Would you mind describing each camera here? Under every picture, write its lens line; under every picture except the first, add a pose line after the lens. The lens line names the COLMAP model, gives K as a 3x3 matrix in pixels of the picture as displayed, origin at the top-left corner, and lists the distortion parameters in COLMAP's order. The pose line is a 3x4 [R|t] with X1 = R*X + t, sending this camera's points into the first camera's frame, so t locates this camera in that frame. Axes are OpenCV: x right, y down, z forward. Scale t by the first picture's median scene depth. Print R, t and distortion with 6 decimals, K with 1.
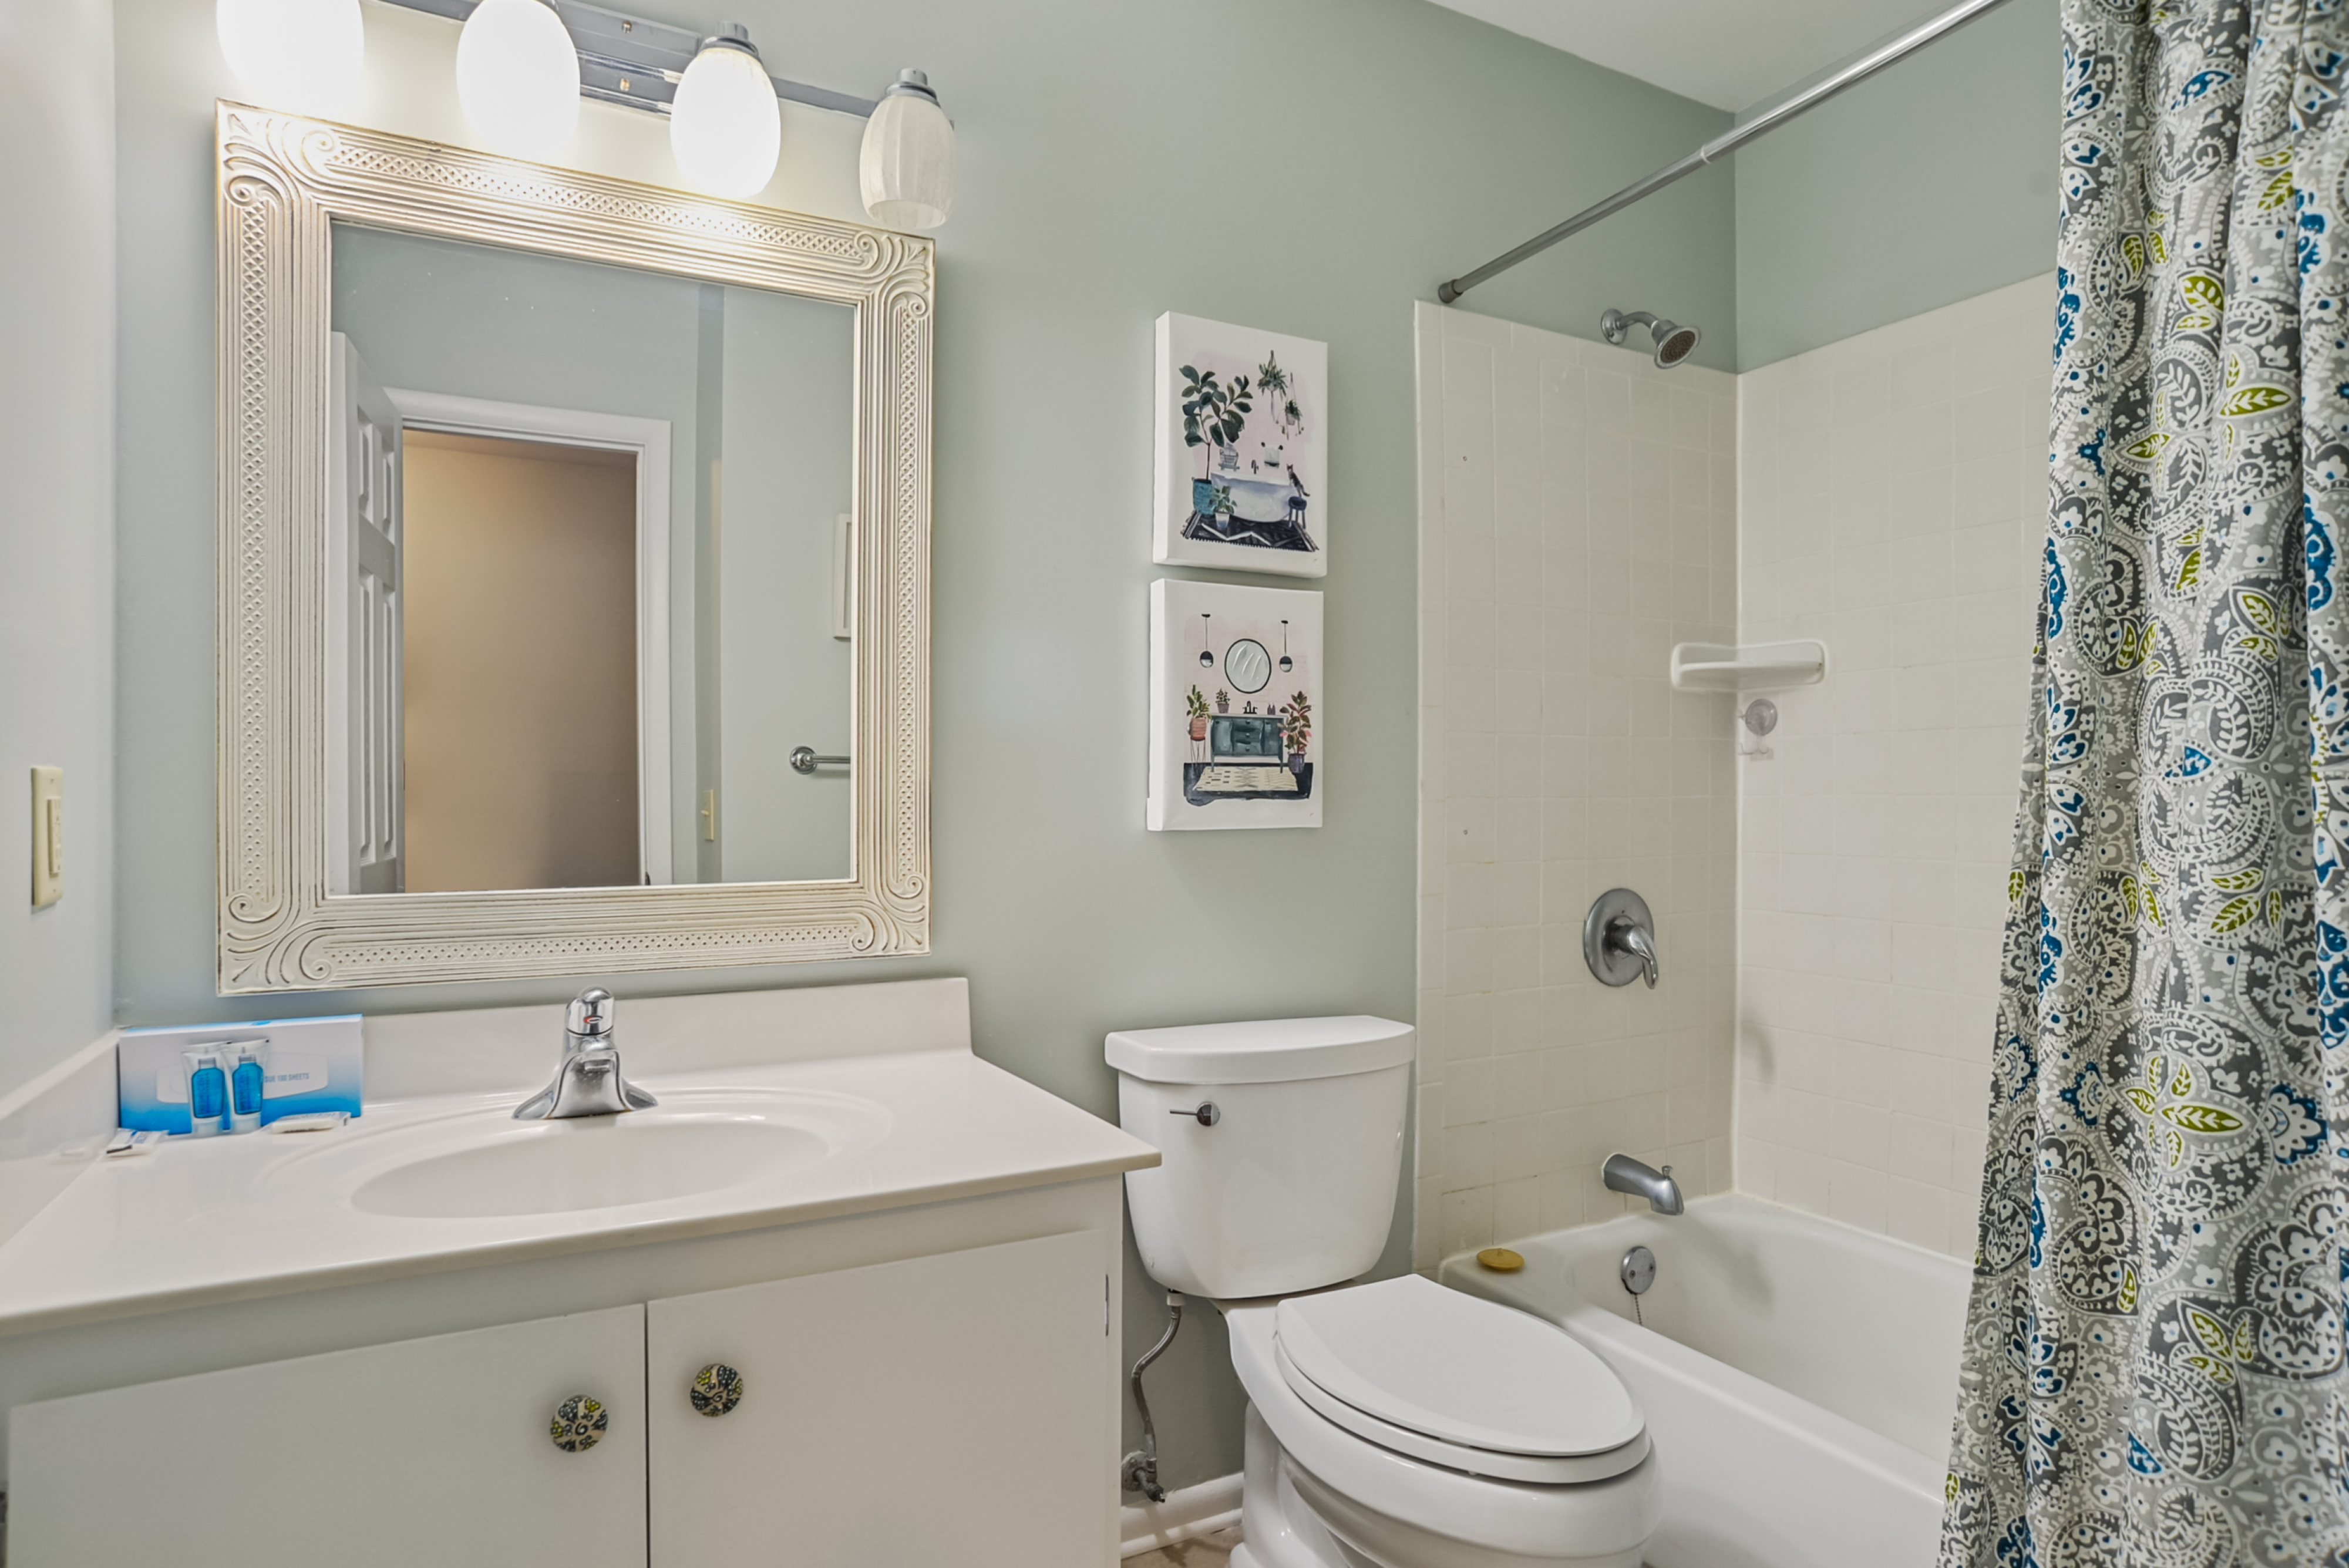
lens RADIAL K [[1329.9, 0, 1174.5], [0, 1329.9, 784.0], [0, 0, 1]] dist [-0.000802, -0.000014]
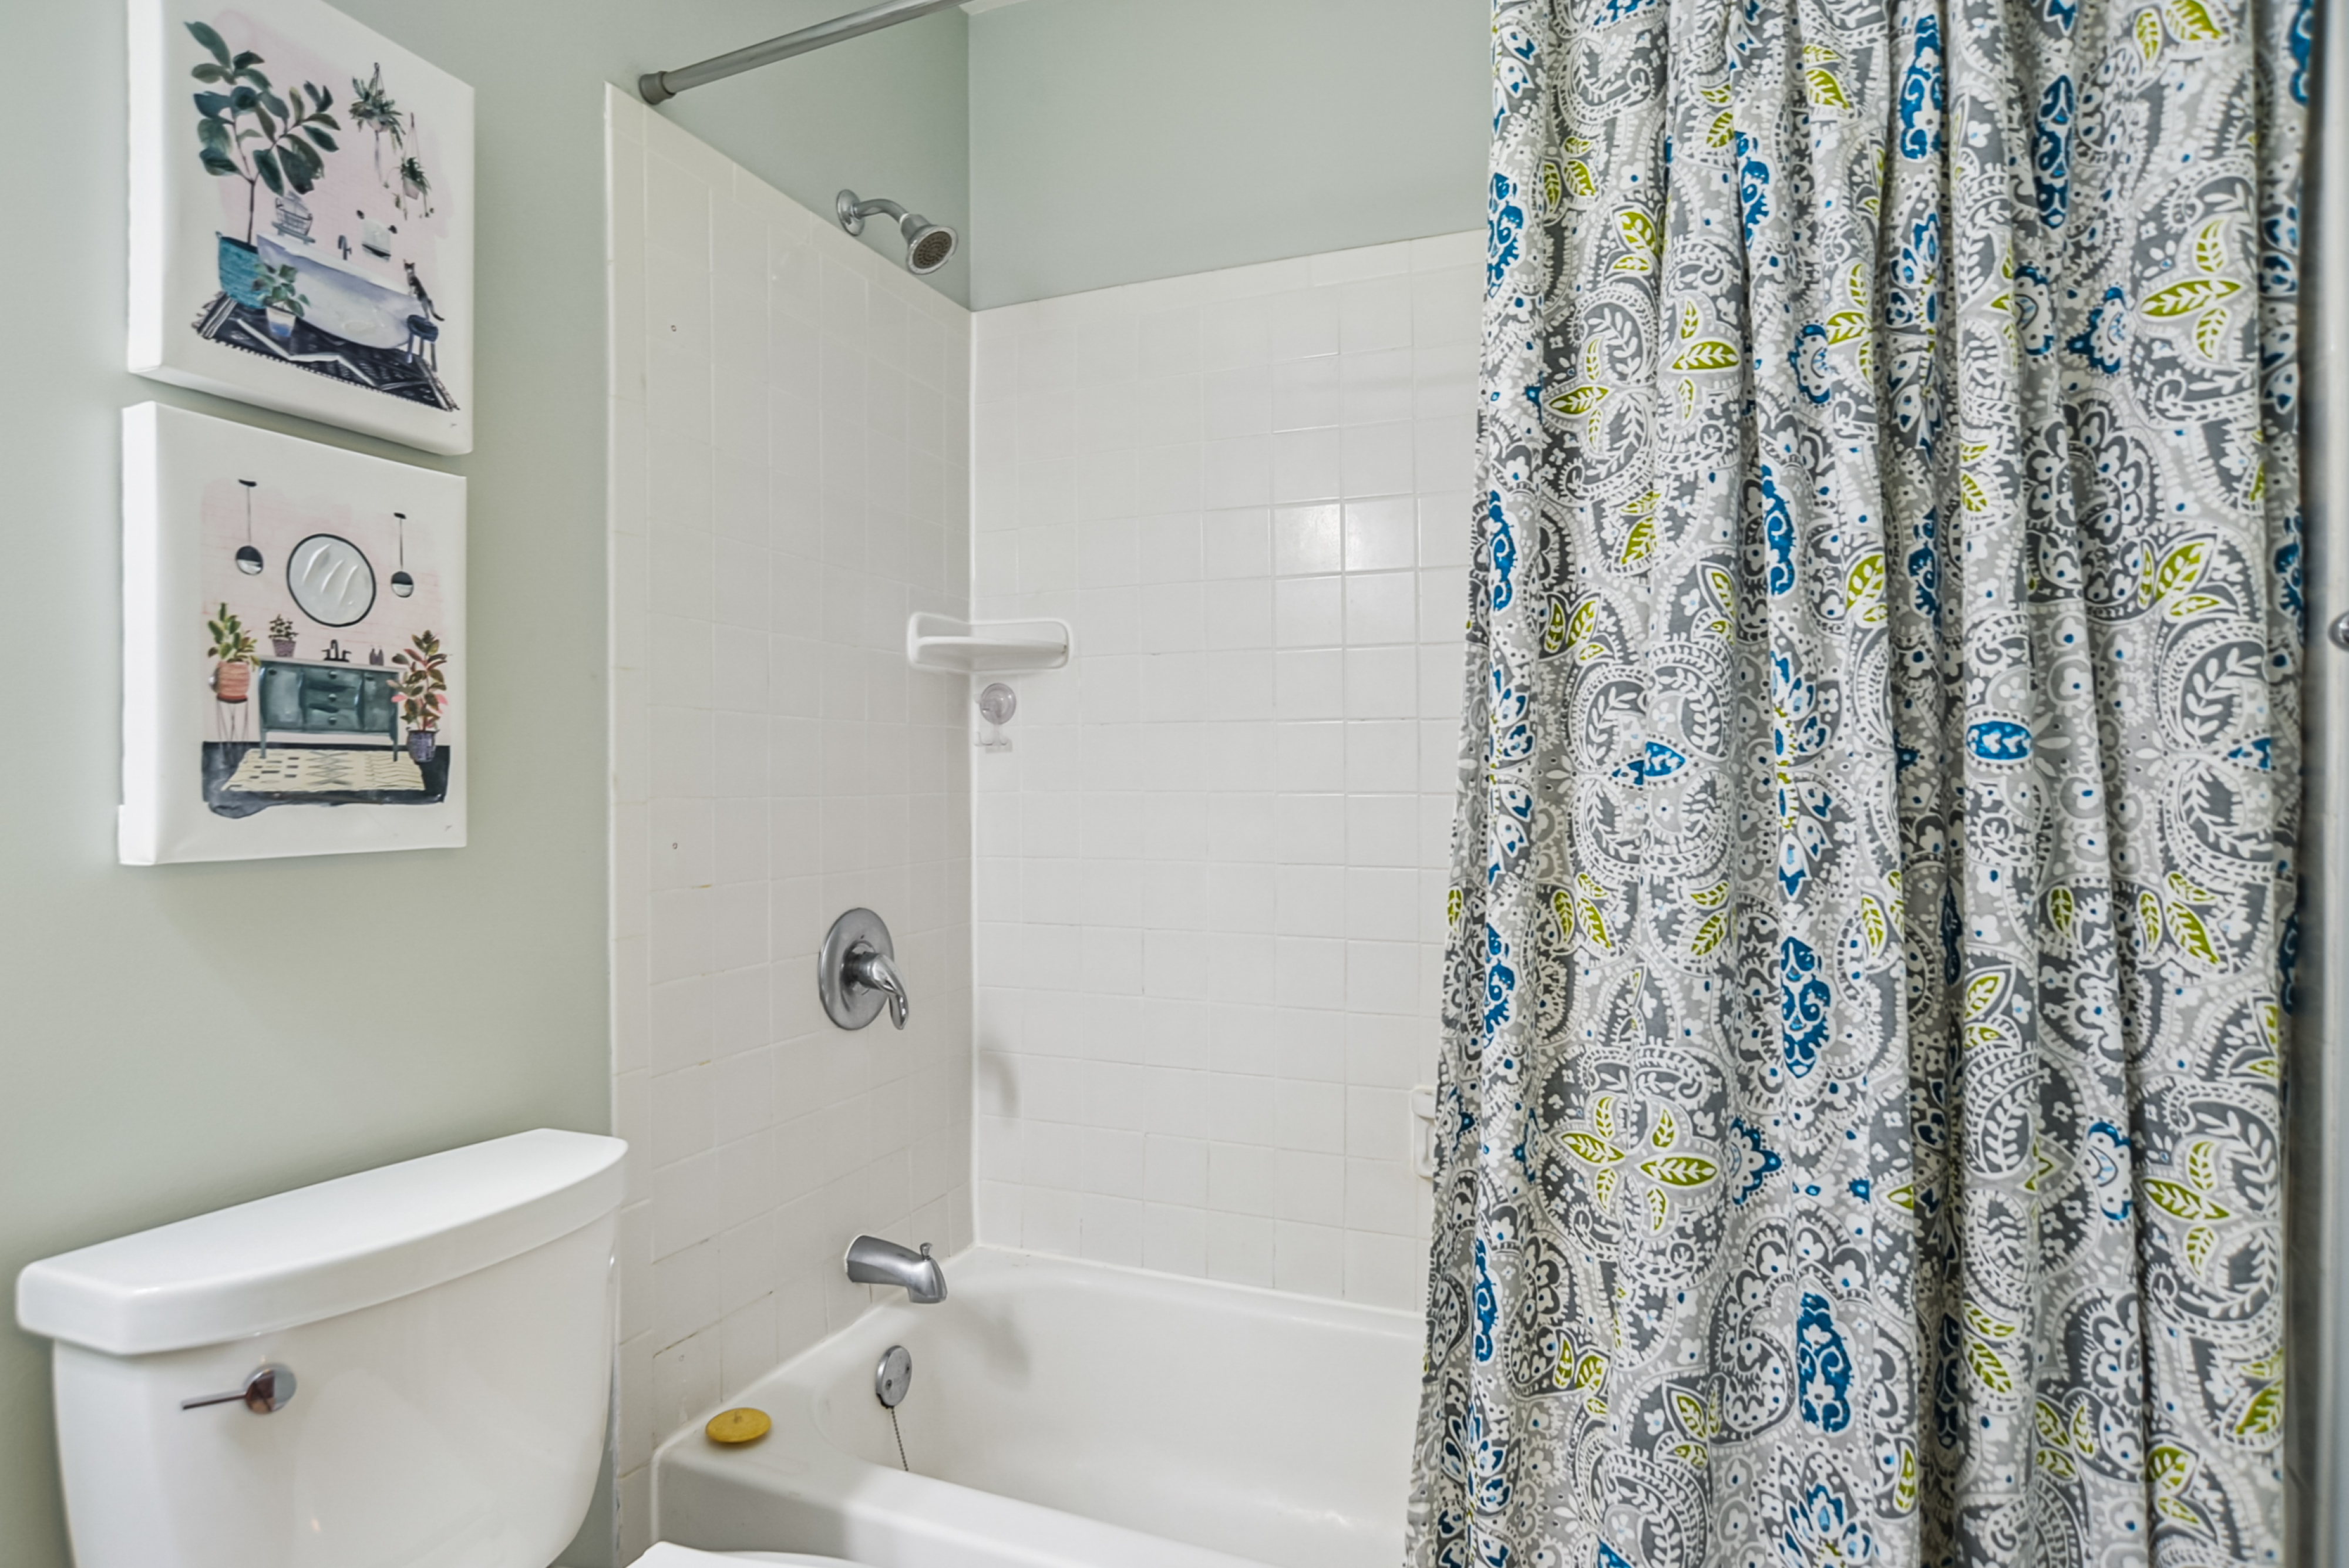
lens RADIAL K [[1177.5, 0, 1052.9], [0, 1177.5, 793.1], [0, 0, 1]] dist [-0.025824, 0.019265]
pose [[0.788973, -0.006361, 0.614395, -0.018368], [-0.004003, 0.999872, 0.015493, -0.004825], [-0.614415, -0.014683, 0.788847, 0.589362]]
